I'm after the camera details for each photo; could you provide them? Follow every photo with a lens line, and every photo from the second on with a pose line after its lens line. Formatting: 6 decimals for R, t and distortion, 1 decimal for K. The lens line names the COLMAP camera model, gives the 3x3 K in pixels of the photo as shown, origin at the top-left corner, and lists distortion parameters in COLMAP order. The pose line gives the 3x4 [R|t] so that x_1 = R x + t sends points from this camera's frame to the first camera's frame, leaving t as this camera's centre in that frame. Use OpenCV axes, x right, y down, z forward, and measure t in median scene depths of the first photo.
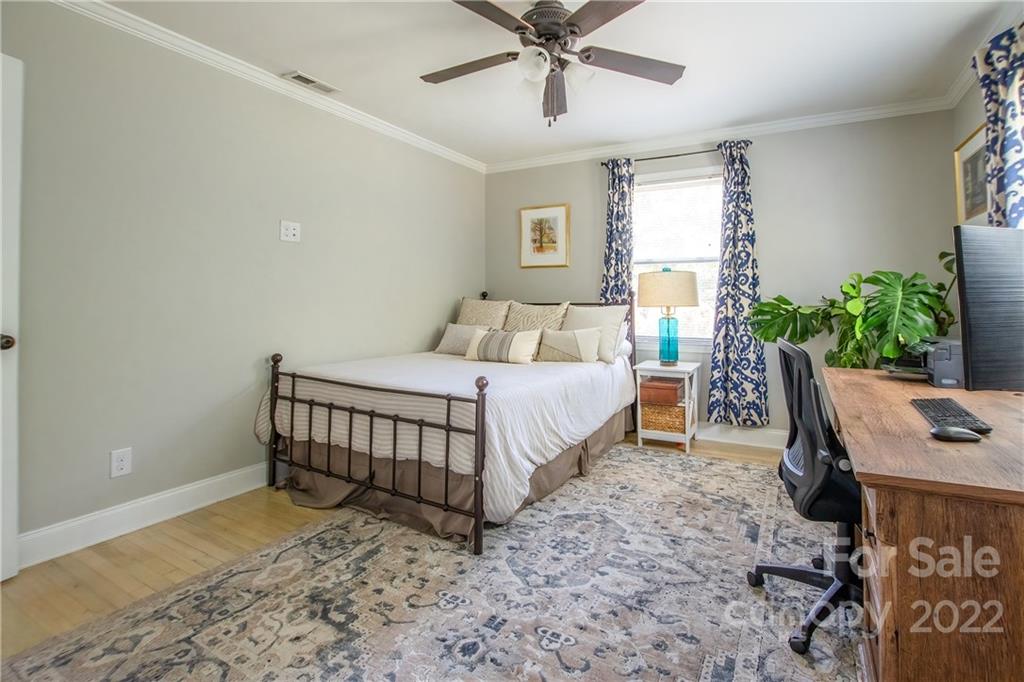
lens RADIAL K [[459.9, 0, 534.0], [0, 459.9, 288.2], [0, 0, 1]] dist [-0.022376, 0.002706]
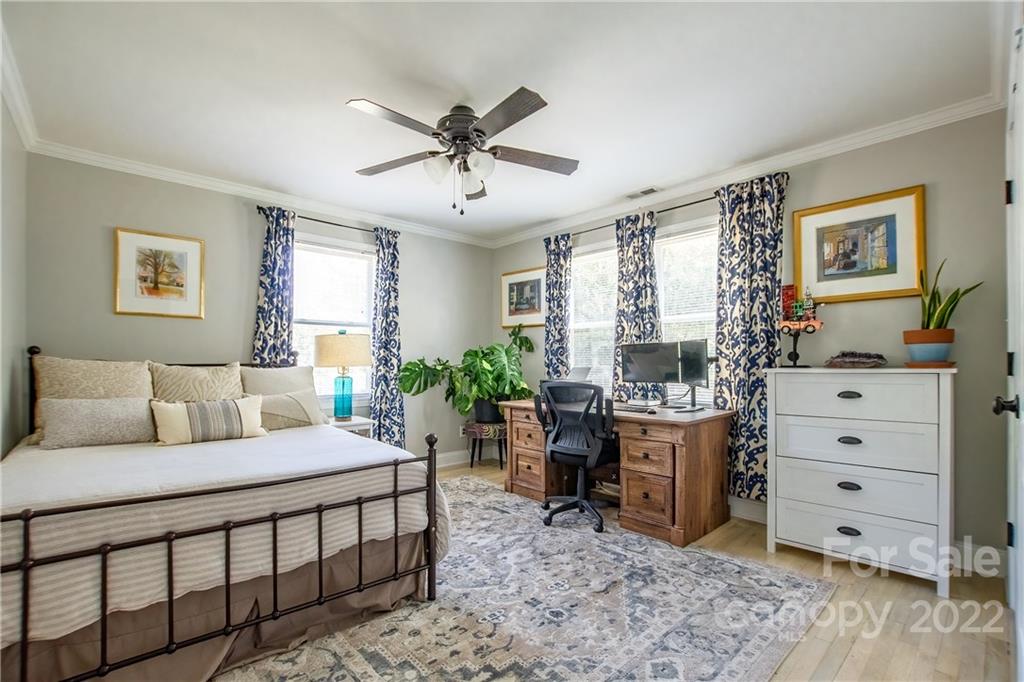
lens RADIAL K [[459.9, 0, 509.3], [0, 459.9, 358.9], [0, 0, 1]] dist [-0.022376, 0.002706]
pose [[0.352334, 0.002290, 0.935872, -0.598728], [-0.024283, 0.999683, 0.006696, 0.006111], [-0.935559, -0.025085, 0.352278, 0.267245]]
